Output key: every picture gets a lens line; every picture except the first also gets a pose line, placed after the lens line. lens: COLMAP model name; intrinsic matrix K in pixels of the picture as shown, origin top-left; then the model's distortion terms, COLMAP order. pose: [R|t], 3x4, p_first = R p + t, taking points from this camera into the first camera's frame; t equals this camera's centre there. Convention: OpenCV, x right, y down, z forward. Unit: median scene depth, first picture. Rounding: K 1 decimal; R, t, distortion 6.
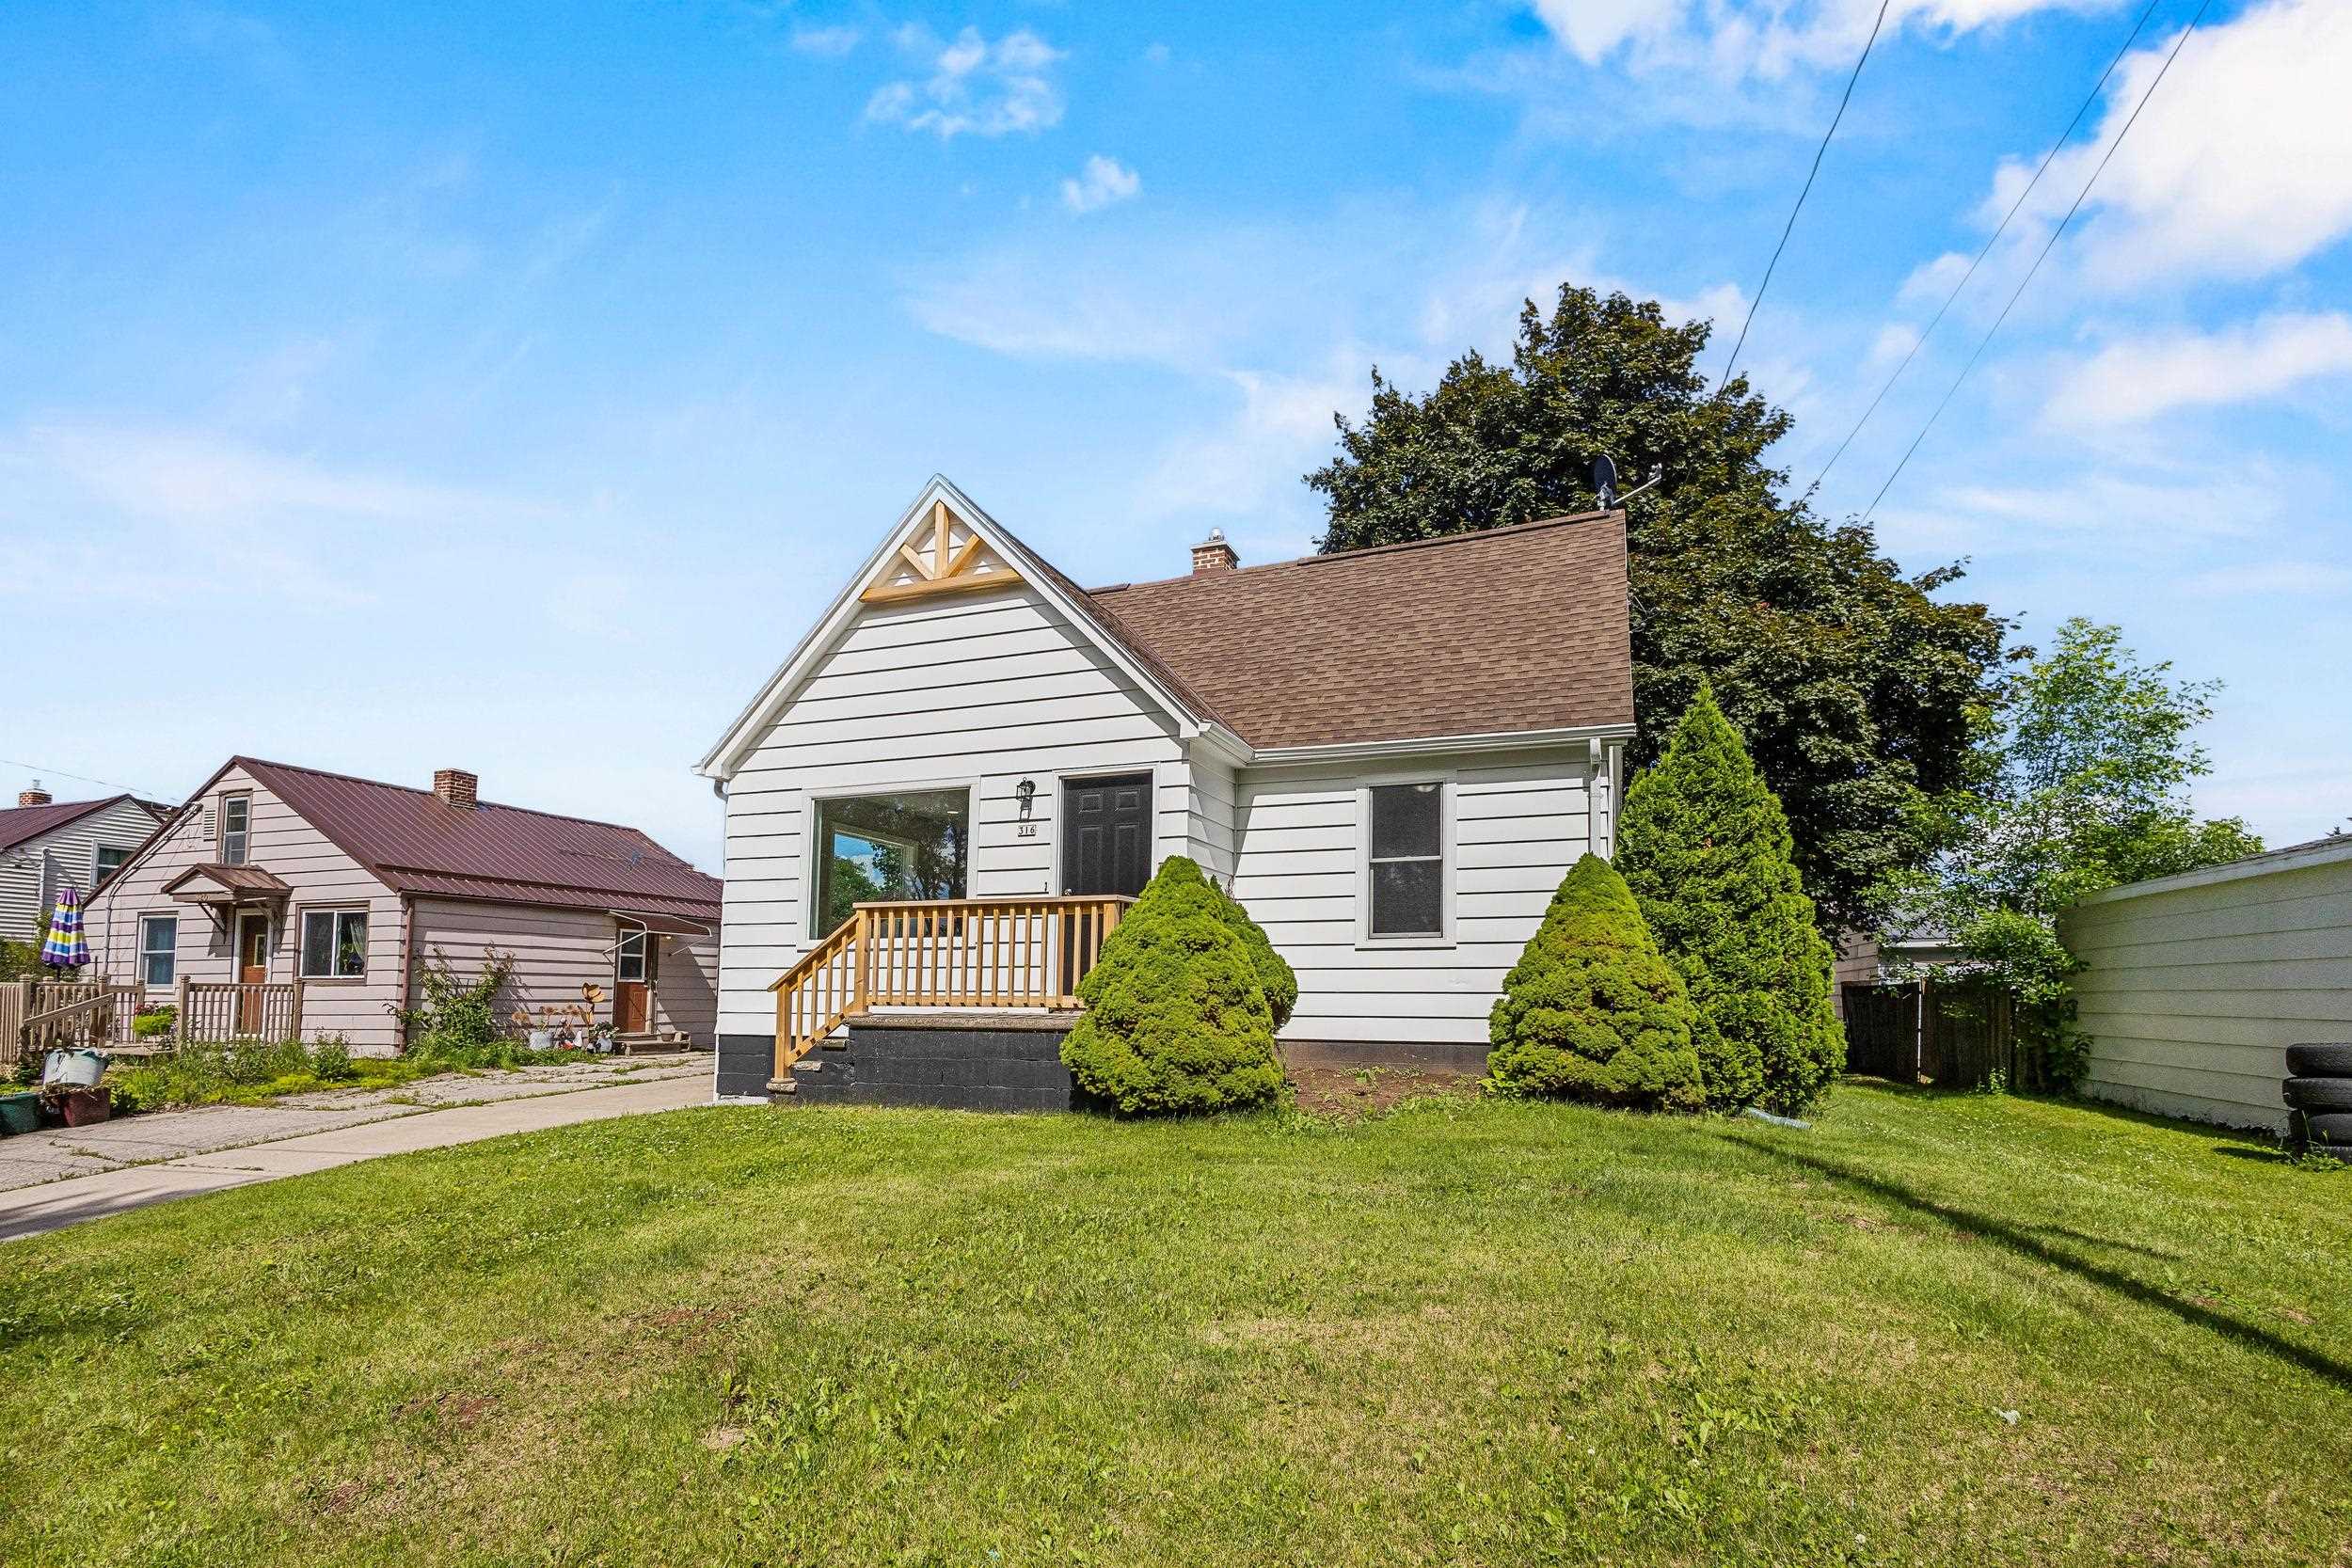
lens RADIAL K [[1133.2, 0, 1188.4], [0, 1133.2, 961.4], [0, 0, 1]] dist [0.004258, 0.000203]
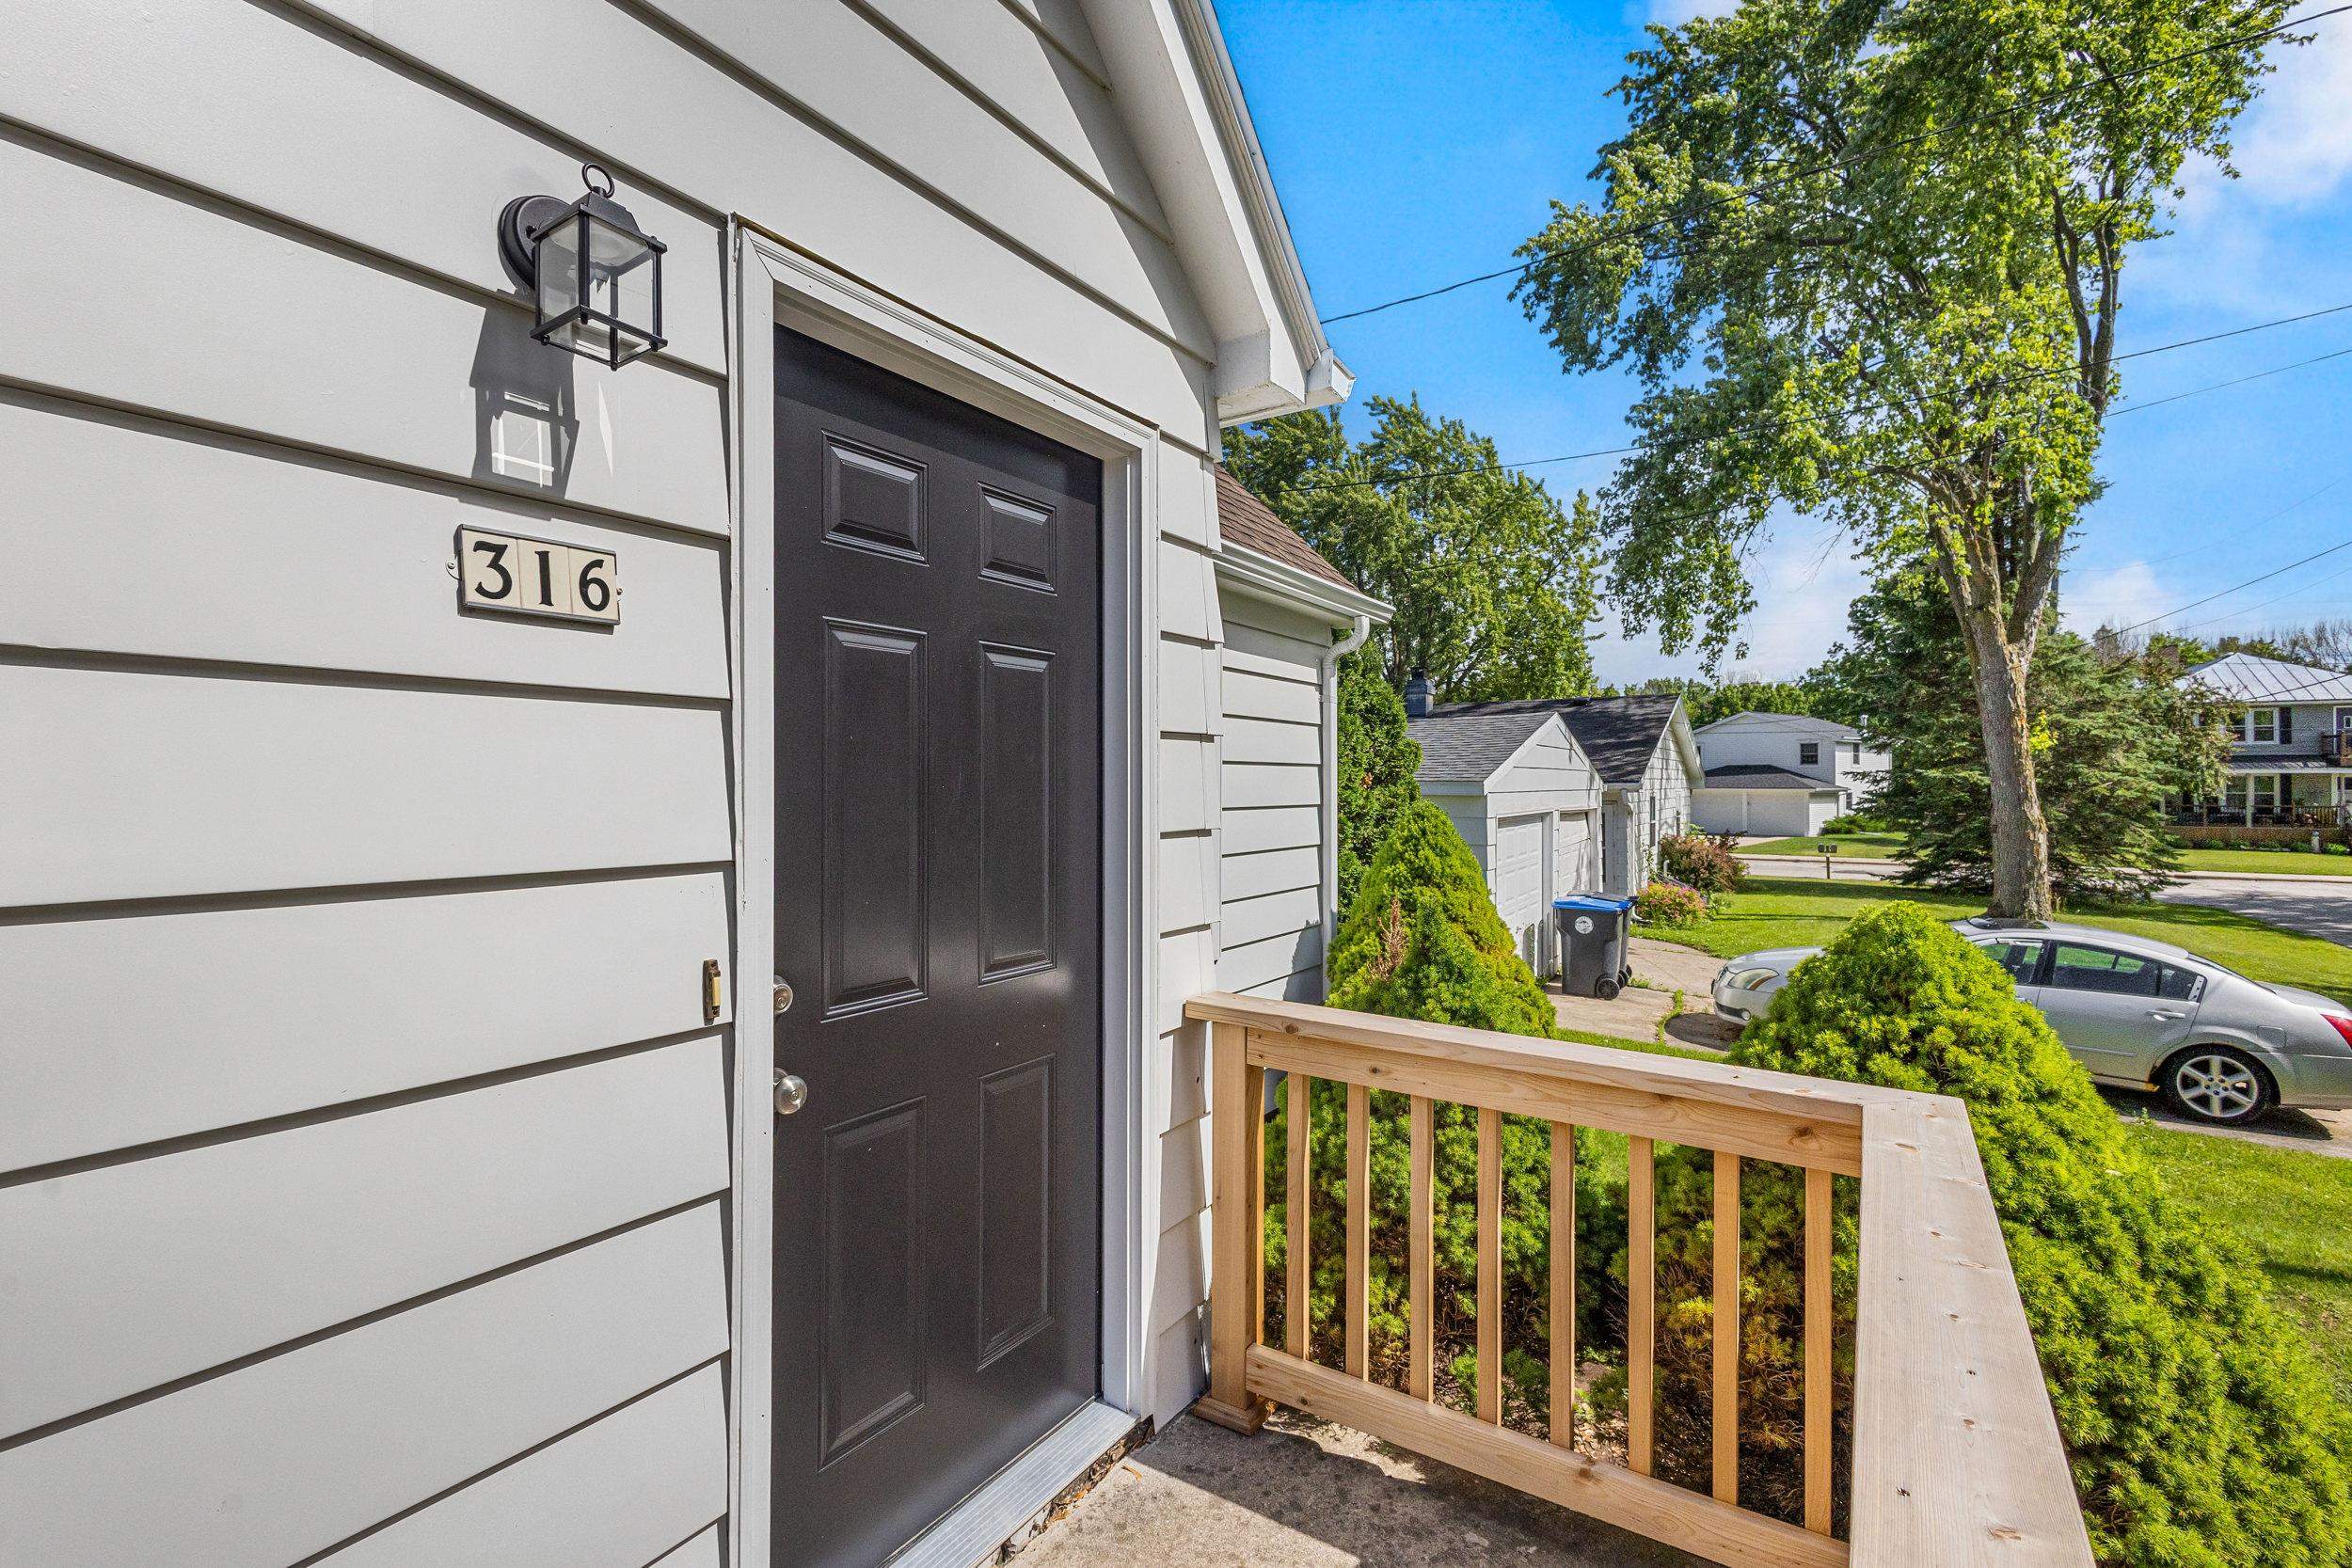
lens RADIAL K [[1068.0, 0, 1198.6], [0, 1068.0, 777.6], [0, 0, 1]] dist [-0.022842, 0.000091]
pose [[0.183298, 0.001185, 0.983057, -0.248148], [-0.042784, 0.999061, 0.006774, -0.098003], [-0.982126, -0.043300, 0.183176, 0.911245]]
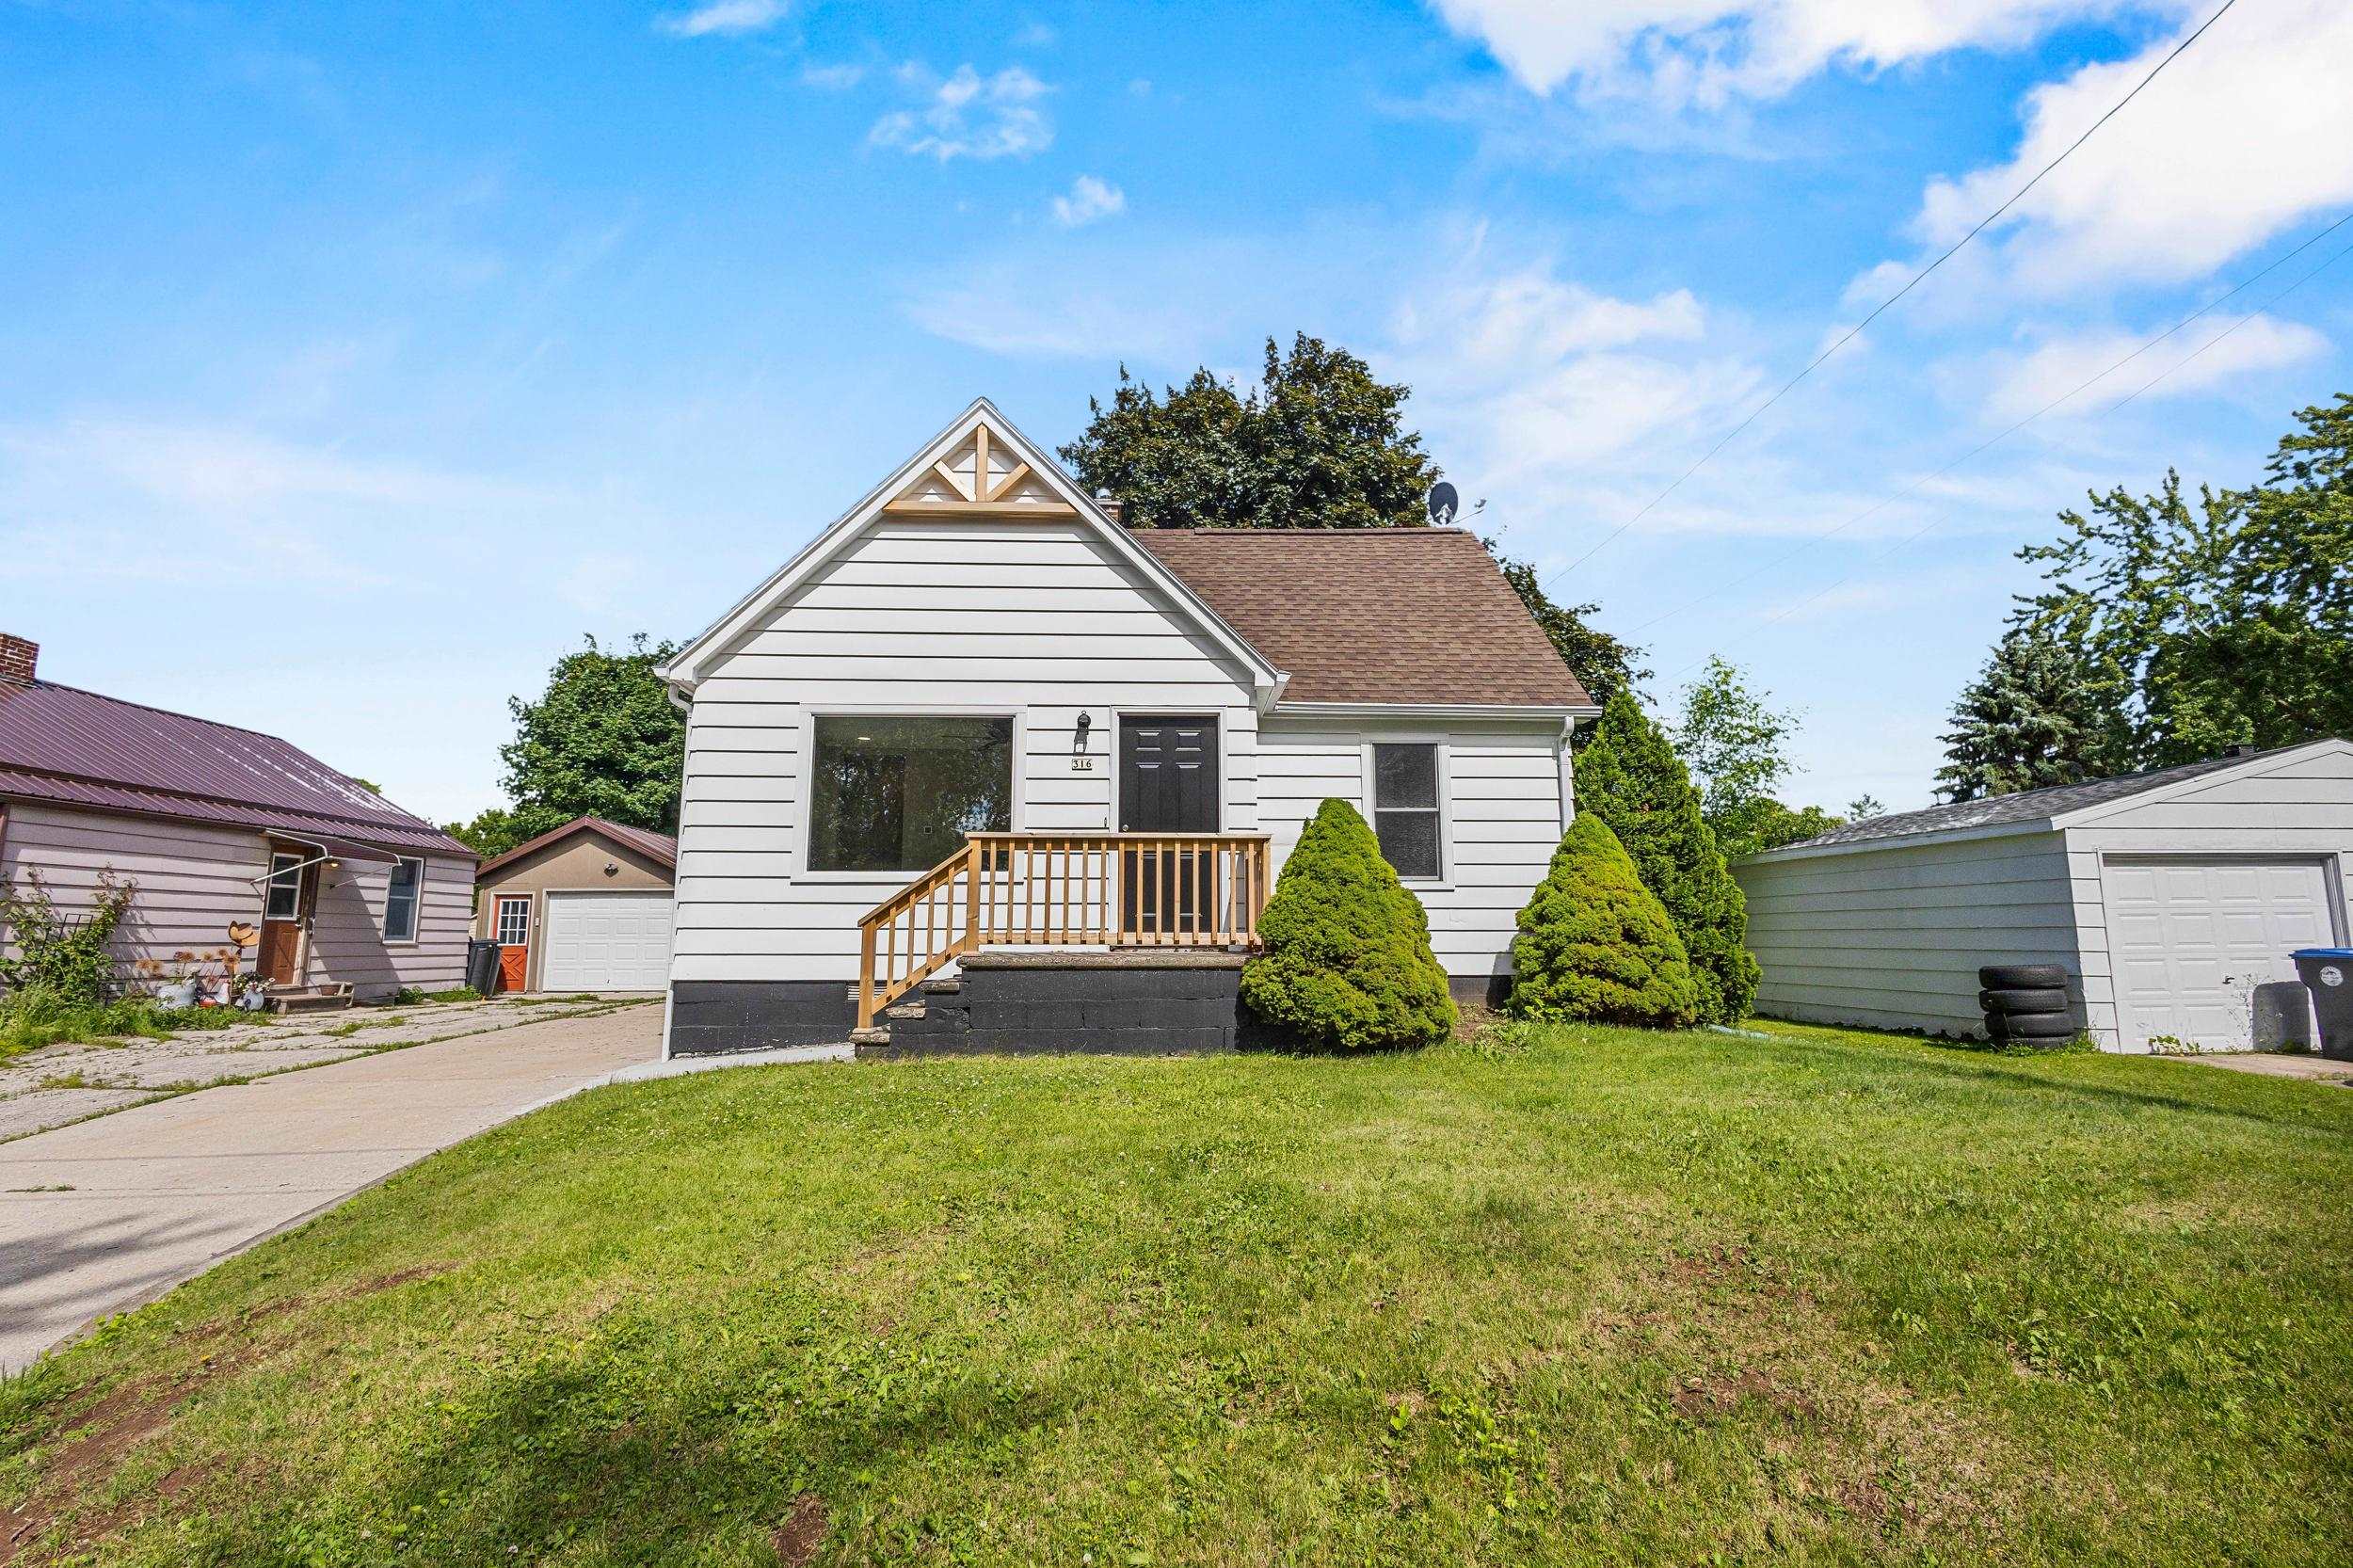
lens RADIAL K [[1089.6, 0, 1177.6], [0, 1089.6, 803.8], [0, 0, 1]] dist [0.004202, 0.000405]
pose [[0.921847, 0.044614, 0.384977, -0.431591], [-0.009215, 0.995594, -0.093311, 0.006052], [-0.387444, 0.082470, 0.918197, 0.104347]]
